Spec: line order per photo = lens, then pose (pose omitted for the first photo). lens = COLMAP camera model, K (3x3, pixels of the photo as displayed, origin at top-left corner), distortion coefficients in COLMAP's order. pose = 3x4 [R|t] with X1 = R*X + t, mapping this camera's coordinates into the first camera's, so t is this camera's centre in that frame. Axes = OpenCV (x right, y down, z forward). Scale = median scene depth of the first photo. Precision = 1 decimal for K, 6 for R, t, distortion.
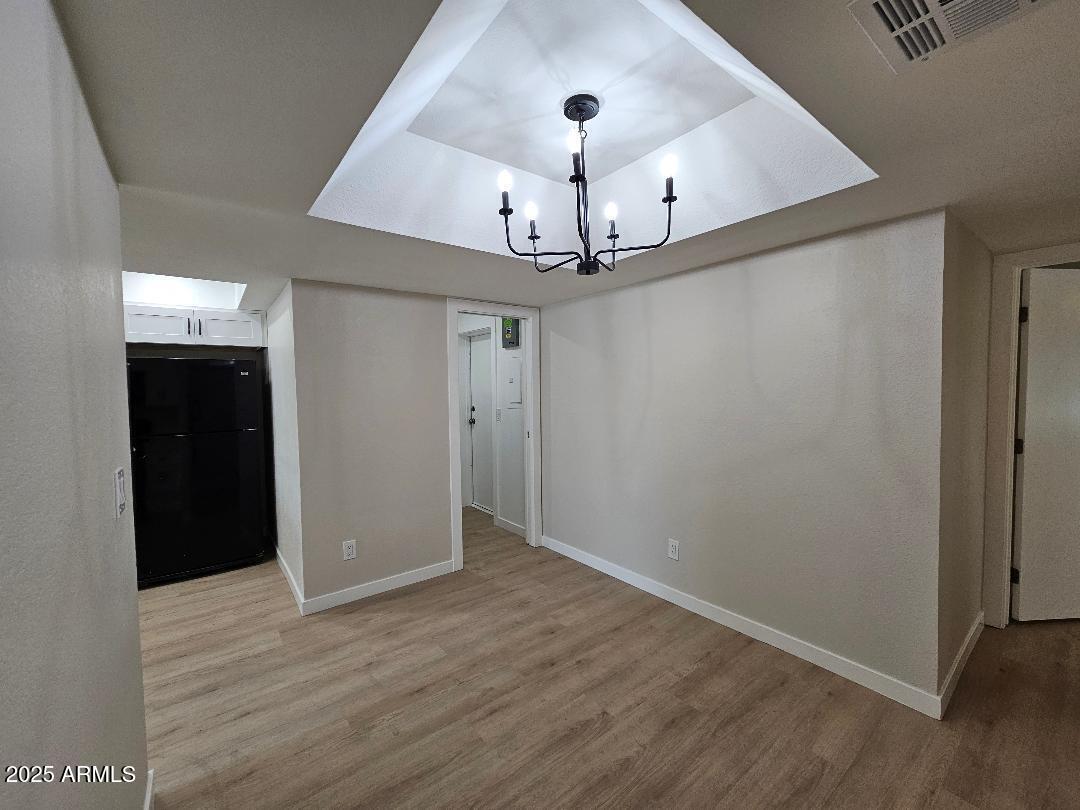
lens RADIAL K [[444.3, 0, 544.5], [0, 444.3, 406.1], [0, 0, 1]] dist [0.000730, -0.000016]
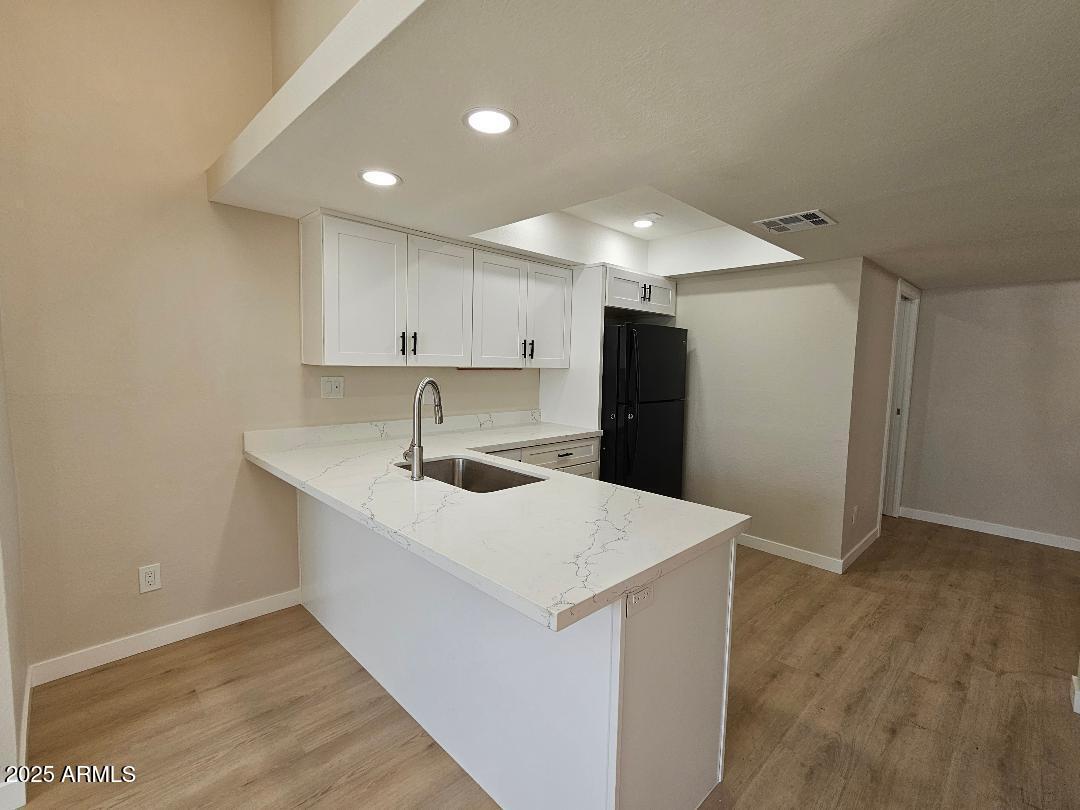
lens RADIAL K [[493.8, 0, 545.1], [0, 493.8, 406.8], [0, 0, 1]] dist [0.002122, 0.000861]
pose [[0.992687, 0.025303, 0.118038, -1.774583], [-0.031006, 0.998426, 0.046729, 0.042440], [-0.116670, -0.050047, 0.991909, -0.107383]]
